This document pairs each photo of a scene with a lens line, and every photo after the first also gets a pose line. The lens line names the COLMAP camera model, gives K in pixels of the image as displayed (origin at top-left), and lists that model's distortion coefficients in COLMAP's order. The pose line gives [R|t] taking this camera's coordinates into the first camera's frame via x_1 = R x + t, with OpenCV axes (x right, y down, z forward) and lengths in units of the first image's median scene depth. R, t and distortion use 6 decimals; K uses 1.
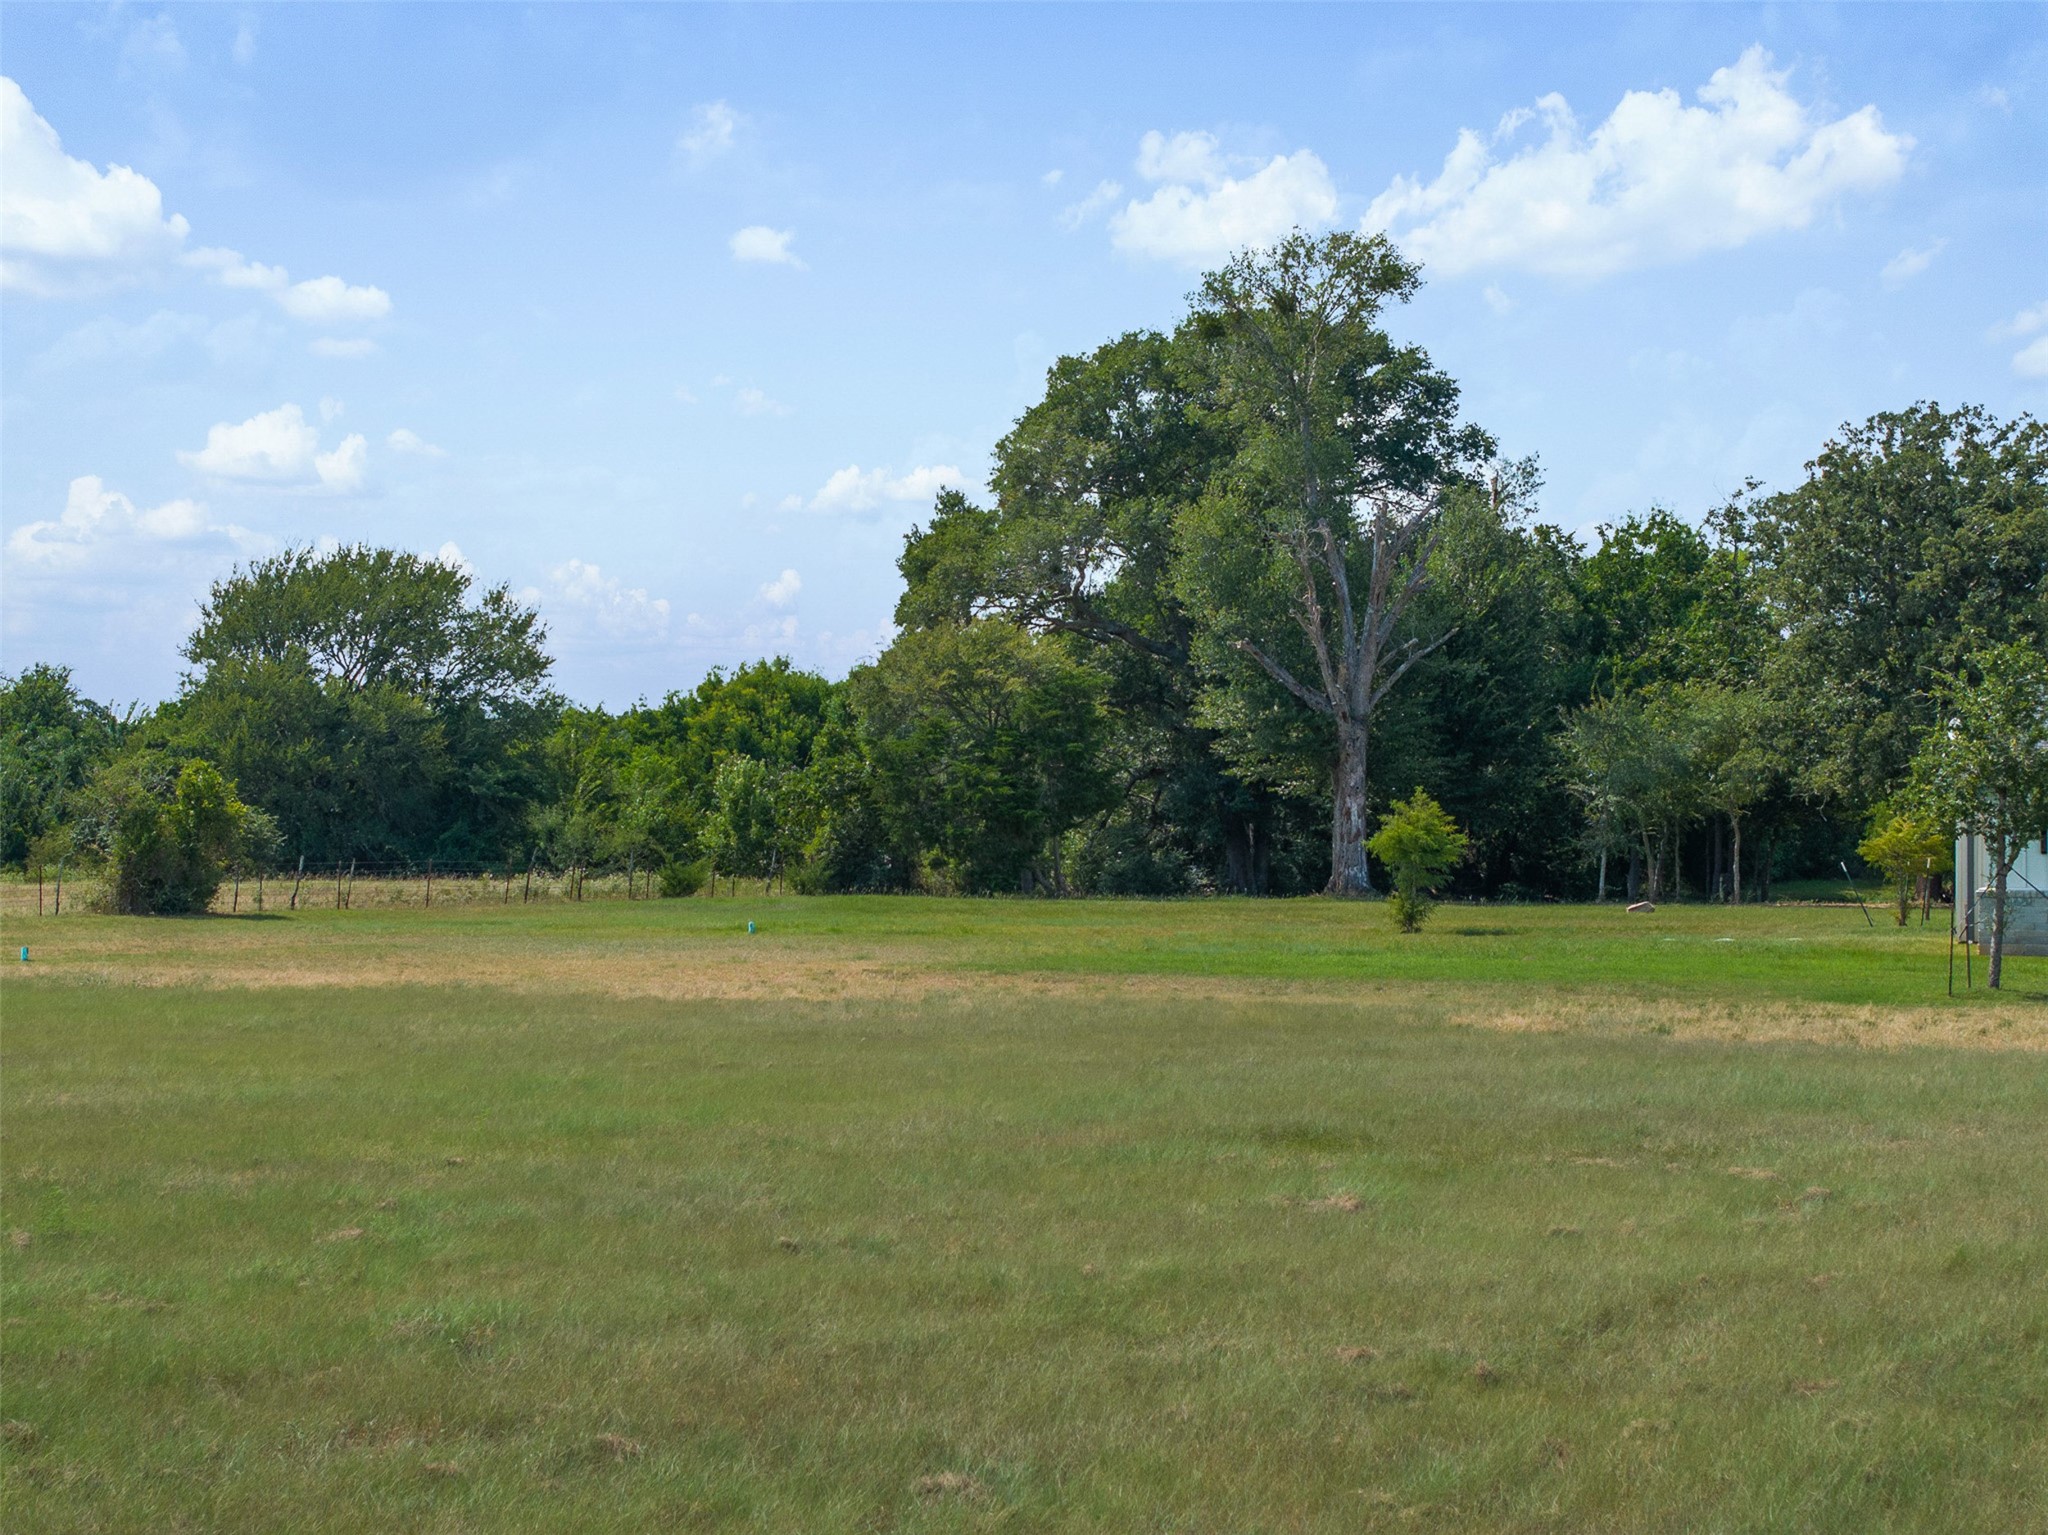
lens RADIAL K [[4146.7, 0, 1027.3], [0, 4146.7, 770.7], [0, 0, 1]] dist [-0.053780, 0.000000]
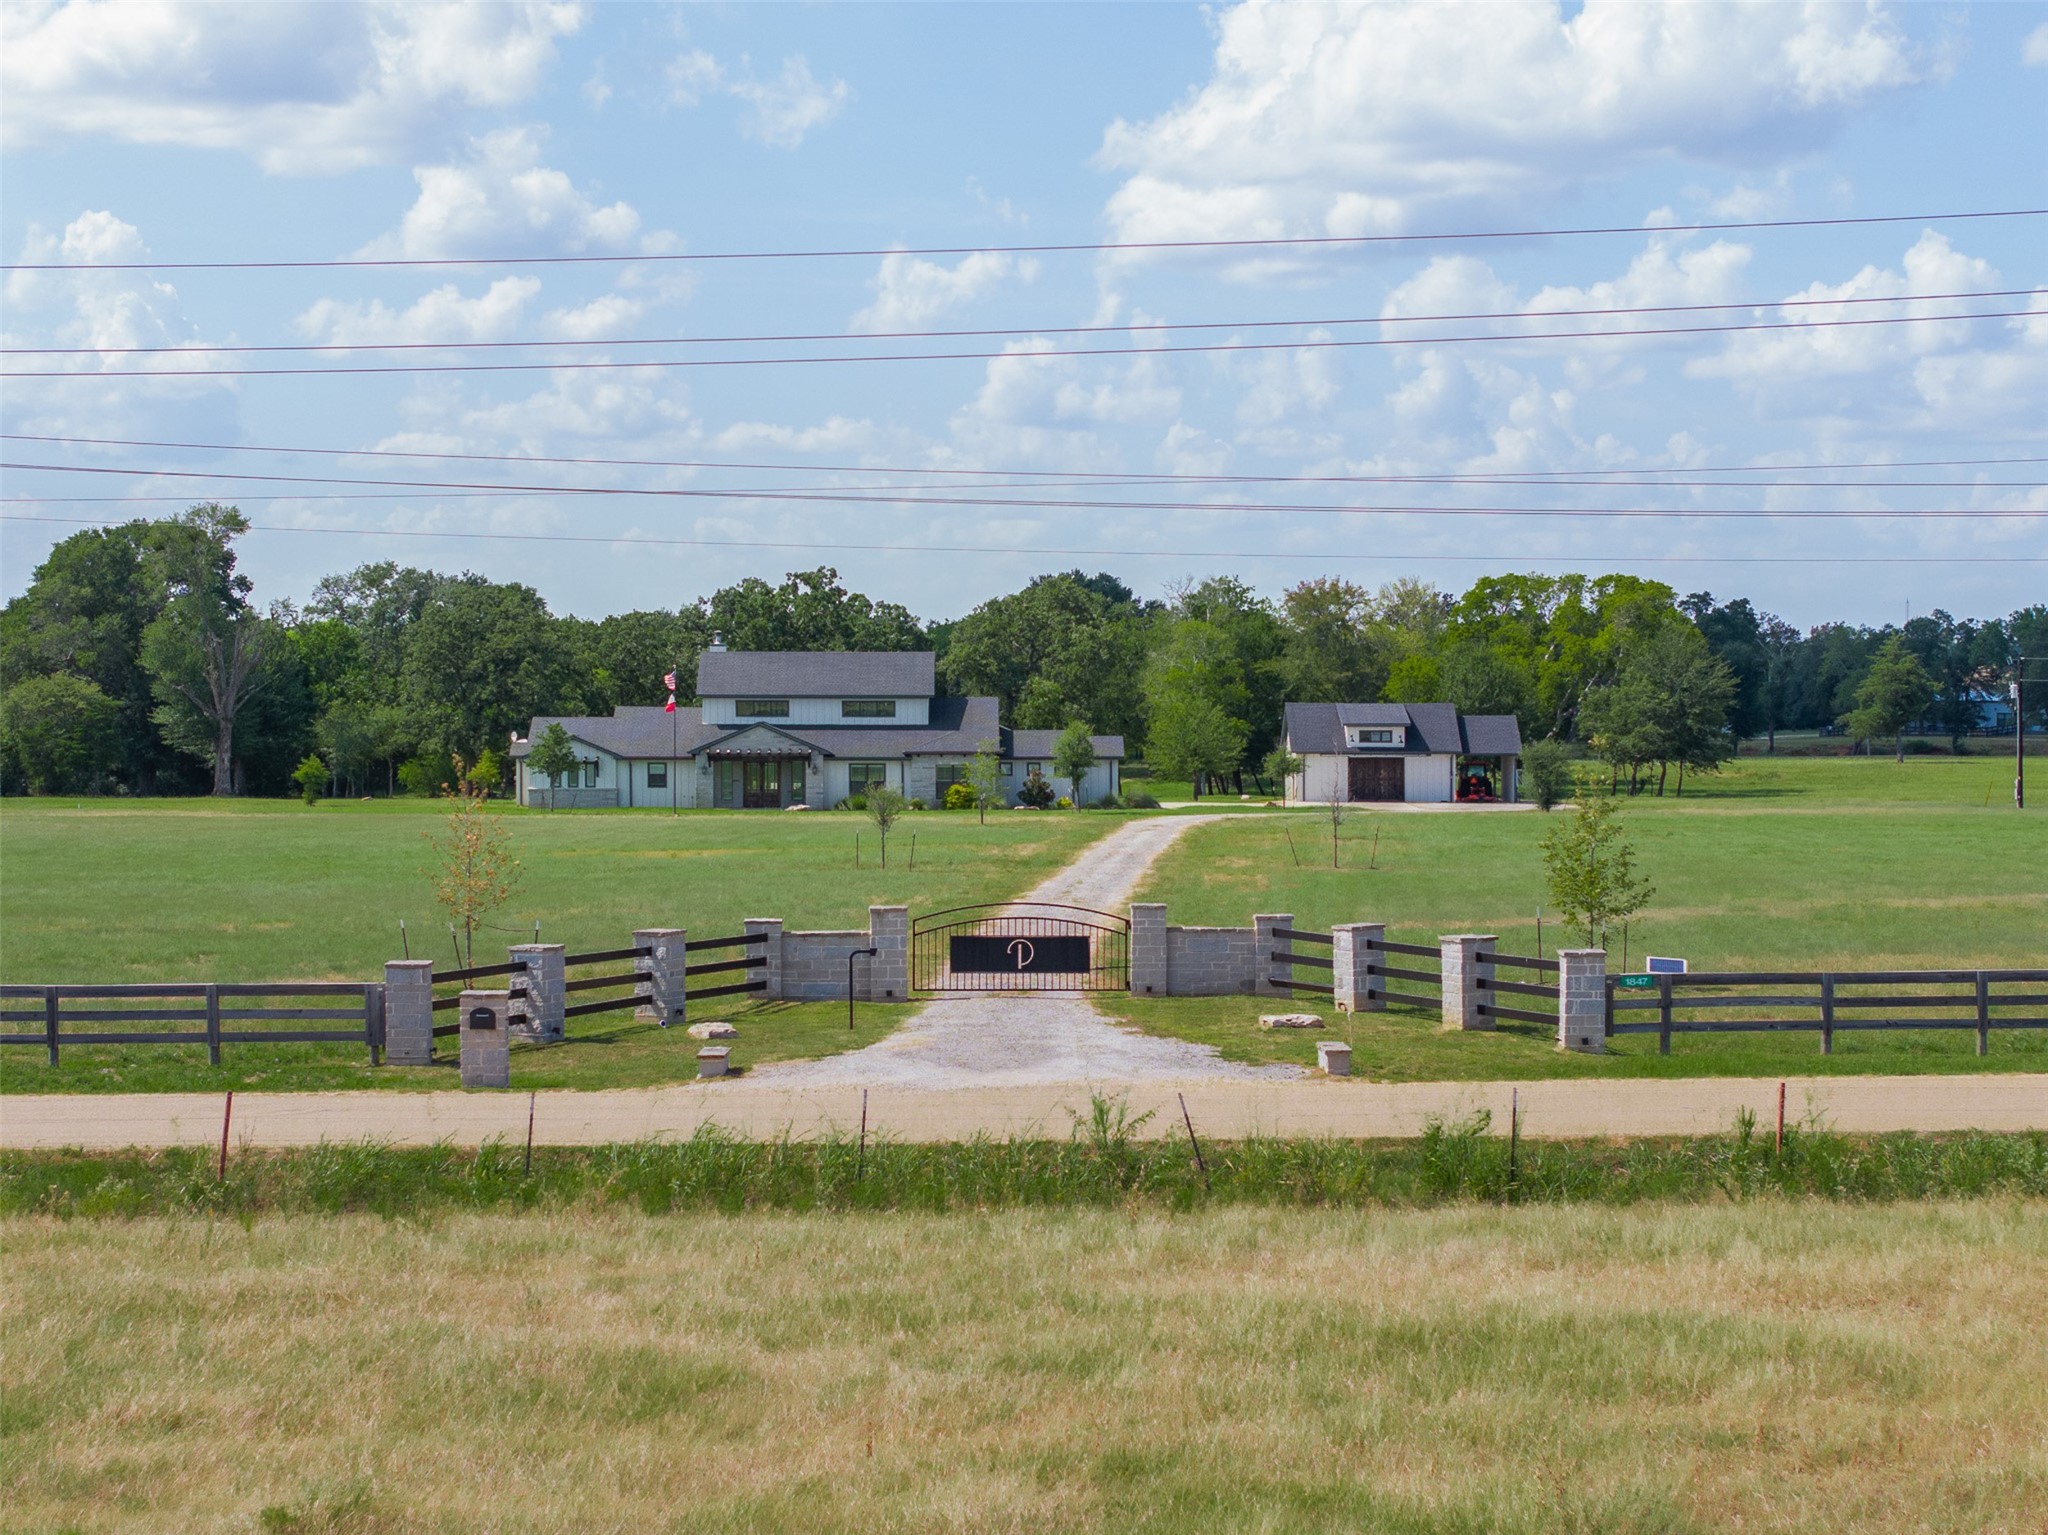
lens RADIAL K [[4146.7, 0, 1026.7], [0, 4146.7, 766.9], [0, 0, 1]] dist [-0.053780, 0.000000]
pose [[0.920448, -0.005343, 0.390829, -0.417619], [-0.001687, 0.999843, 0.017643, -0.028083], [-0.390861, -0.016899, 0.920294, -1.310696]]
